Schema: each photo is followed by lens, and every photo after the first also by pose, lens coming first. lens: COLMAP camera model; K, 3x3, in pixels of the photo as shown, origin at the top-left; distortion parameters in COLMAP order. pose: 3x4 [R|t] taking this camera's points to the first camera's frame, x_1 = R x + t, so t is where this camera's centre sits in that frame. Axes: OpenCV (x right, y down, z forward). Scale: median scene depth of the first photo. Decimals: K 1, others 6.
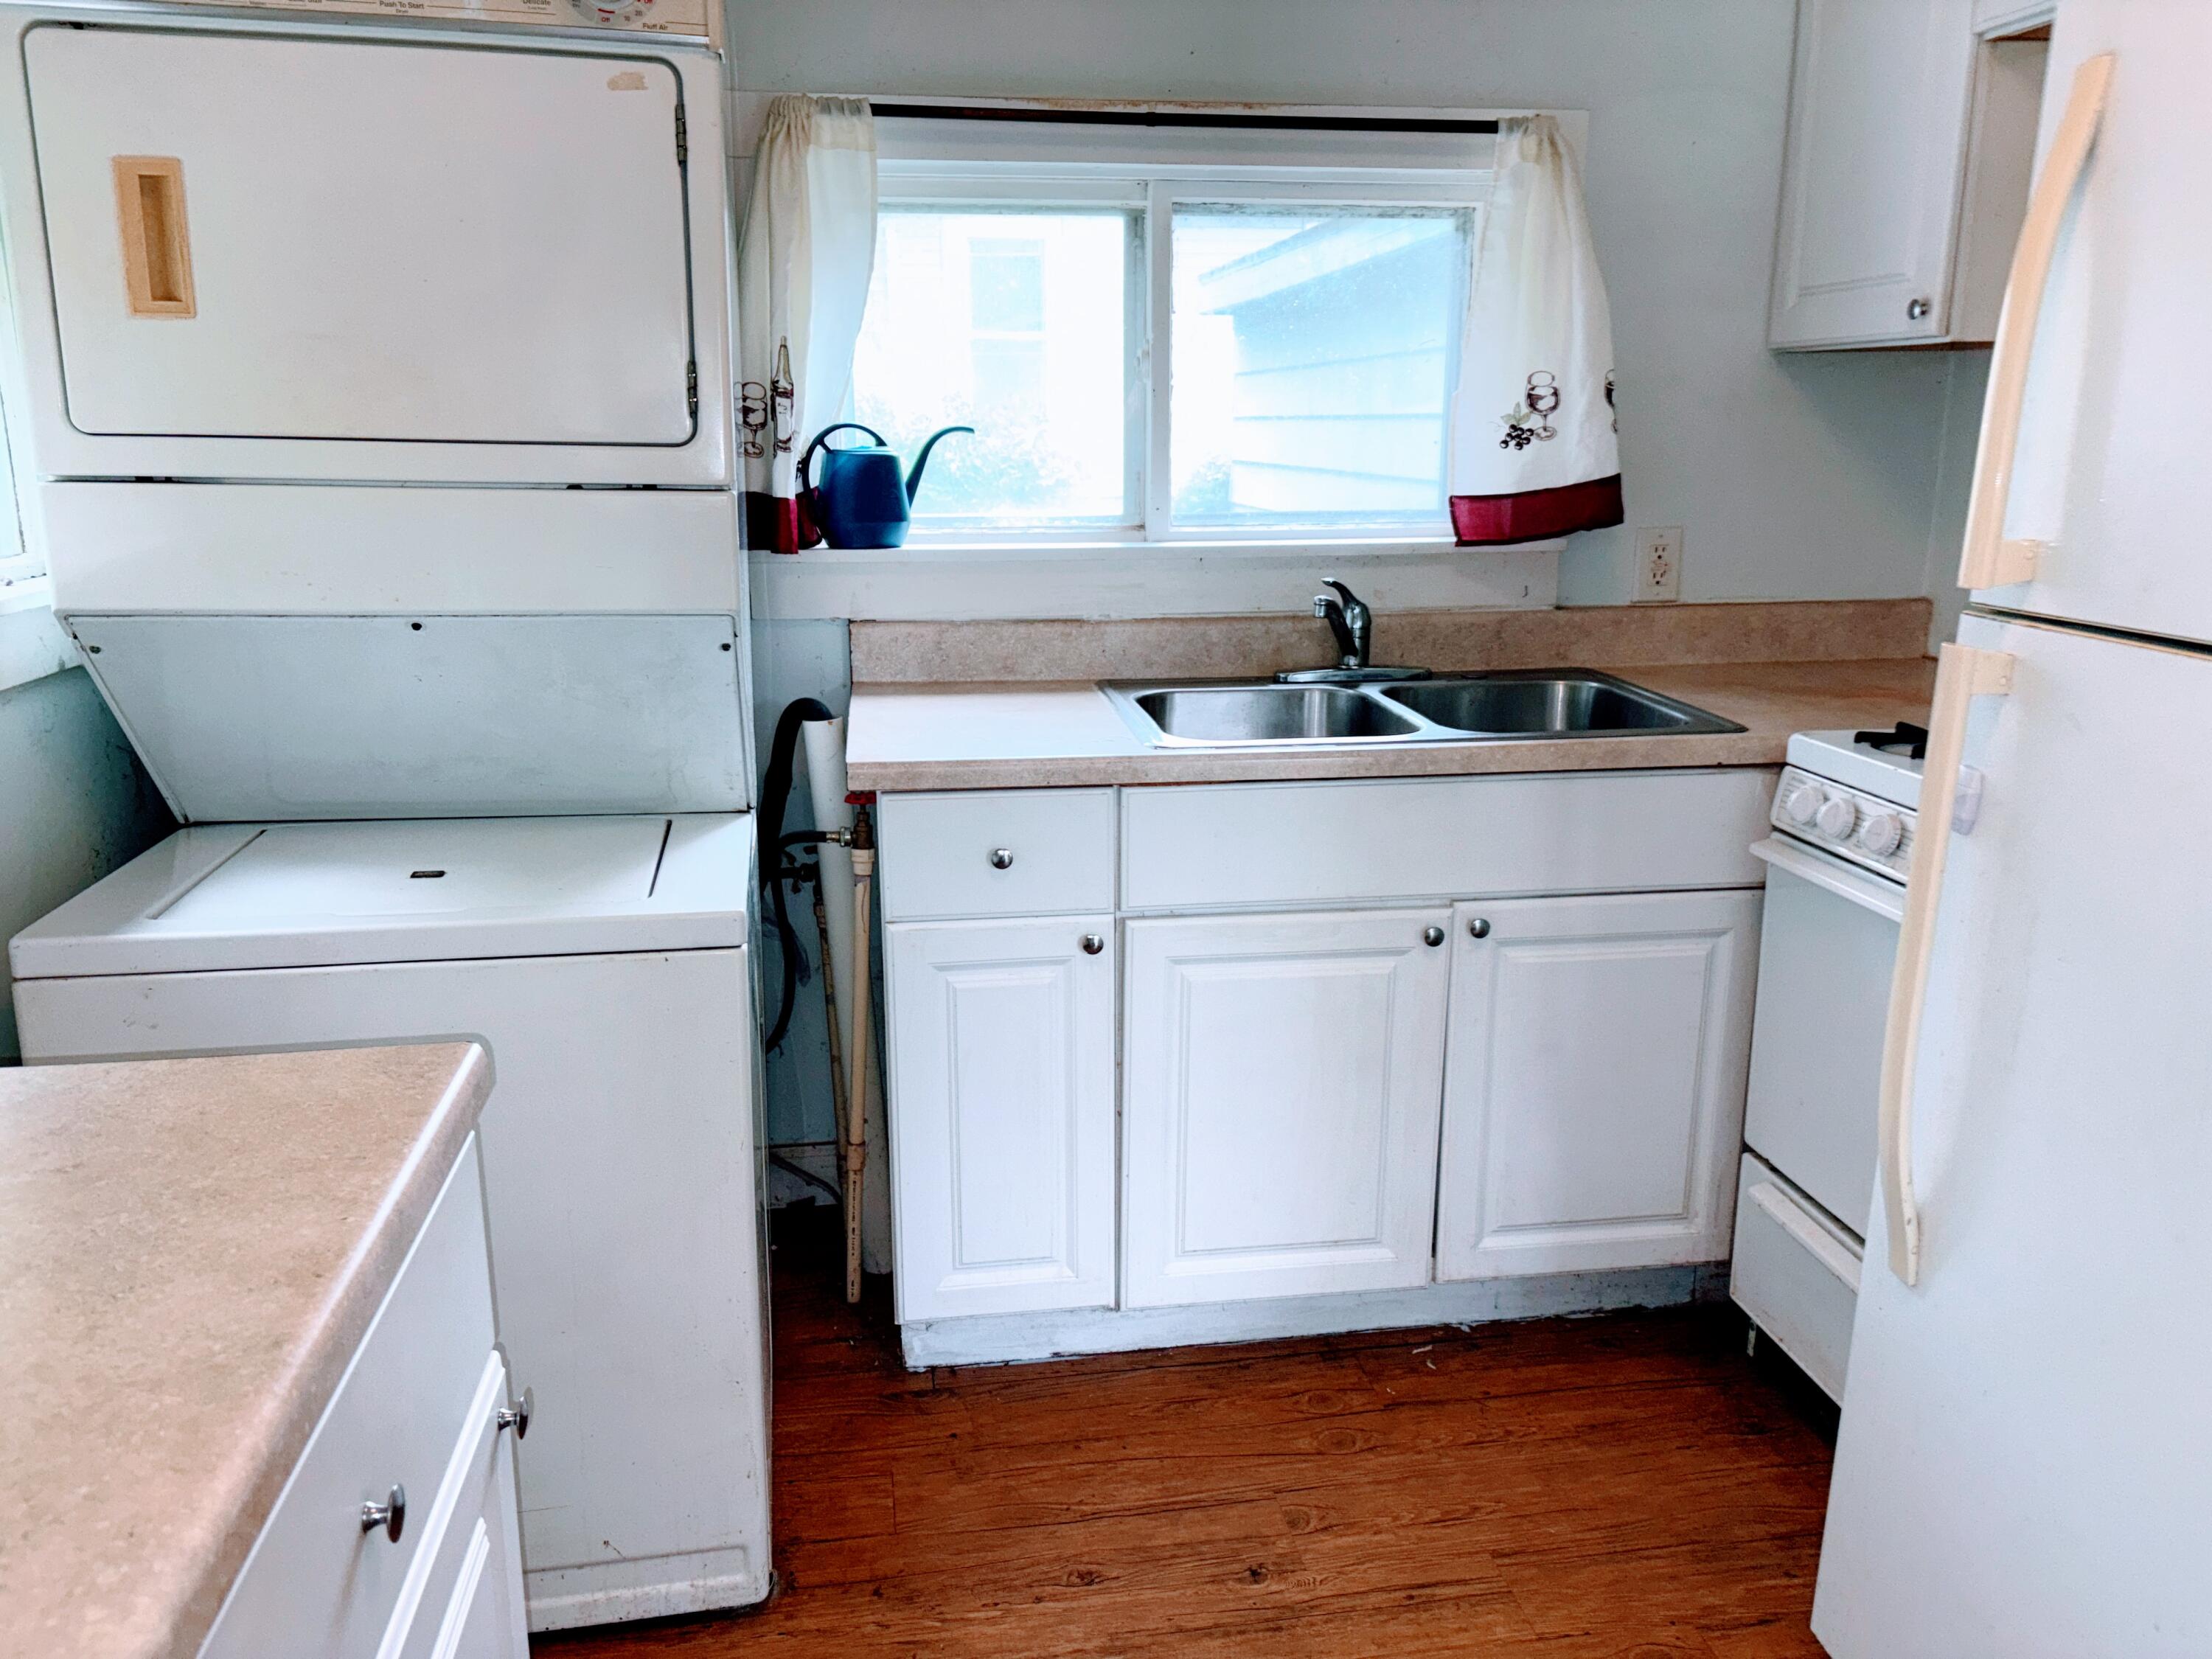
lens RADIAL K [[1687.5, 0, 1107.0], [0, 1687.5, 839.7], [0, 0, 1]] dist [0.054714, -0.061417]
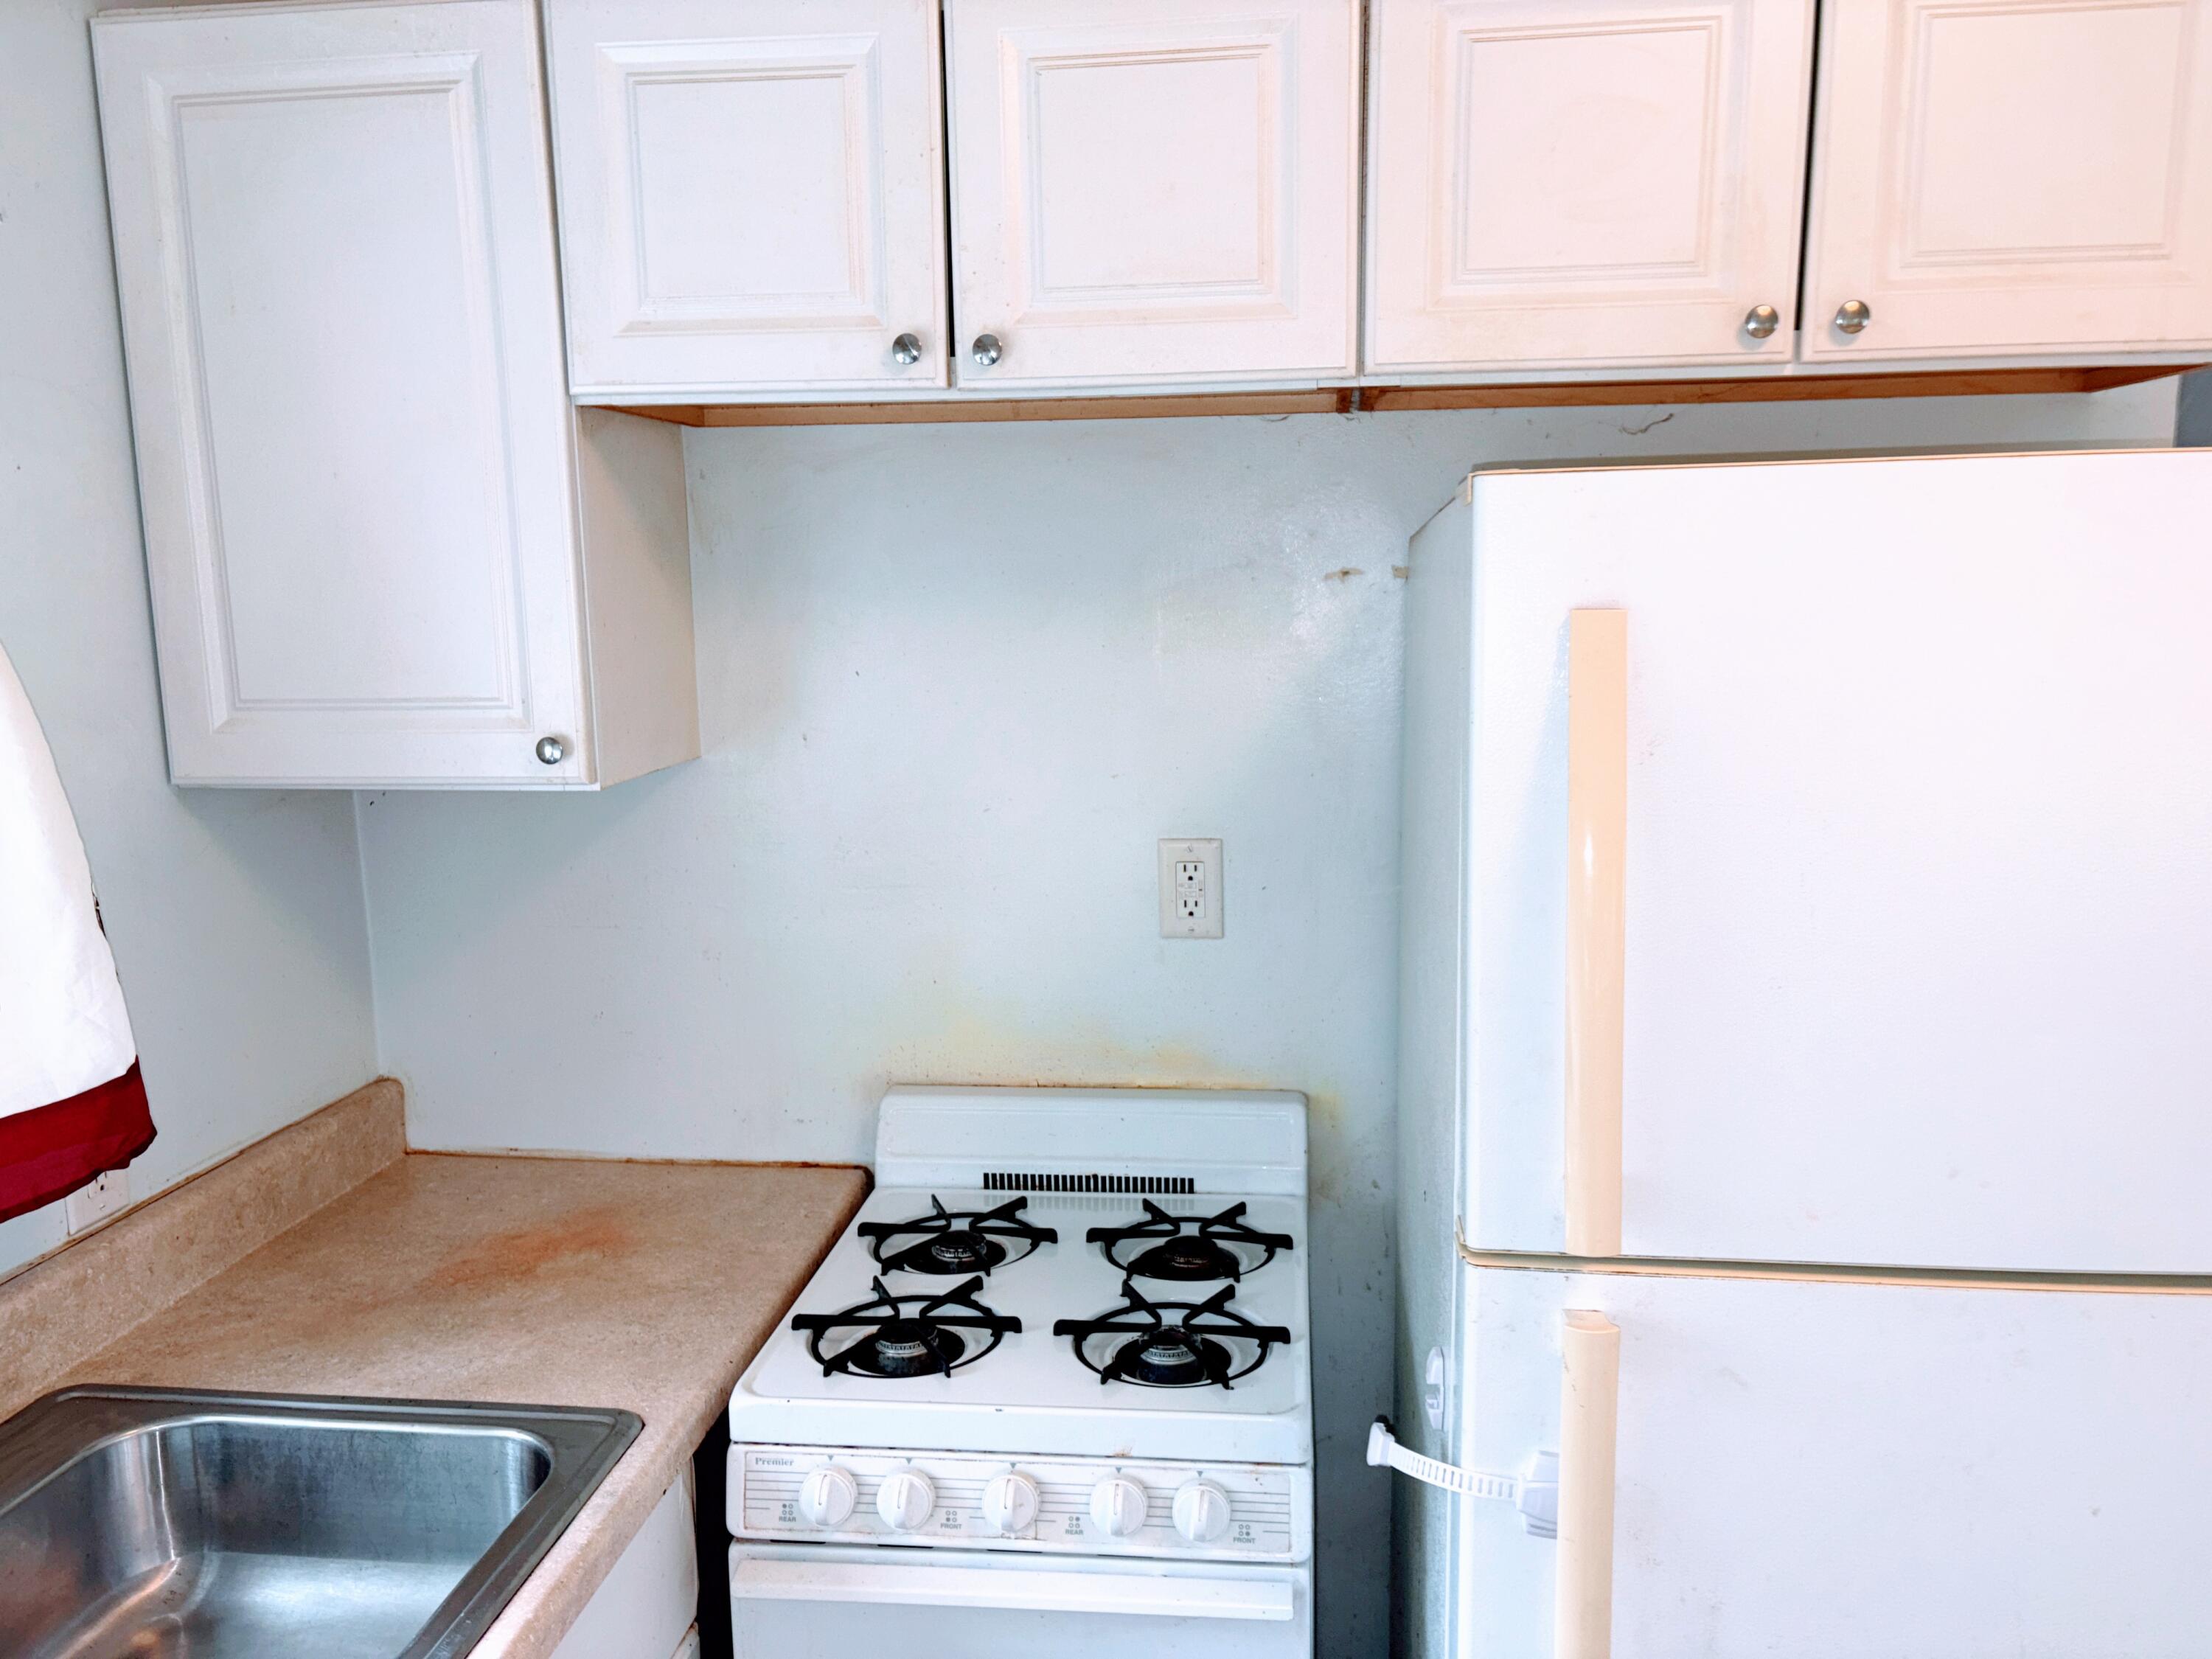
lens RADIAL K [[1687.5, 0, 1107.0], [0, 1687.5, 839.7], [0, 0, 1]] dist [0.054714, -0.061417]
pose [[0.248301, -0.161365, 0.955148, -0.129843], [0.253394, 0.962514, 0.096737, -0.237565], [-0.934953, 0.218009, 0.279882, 0.492575]]
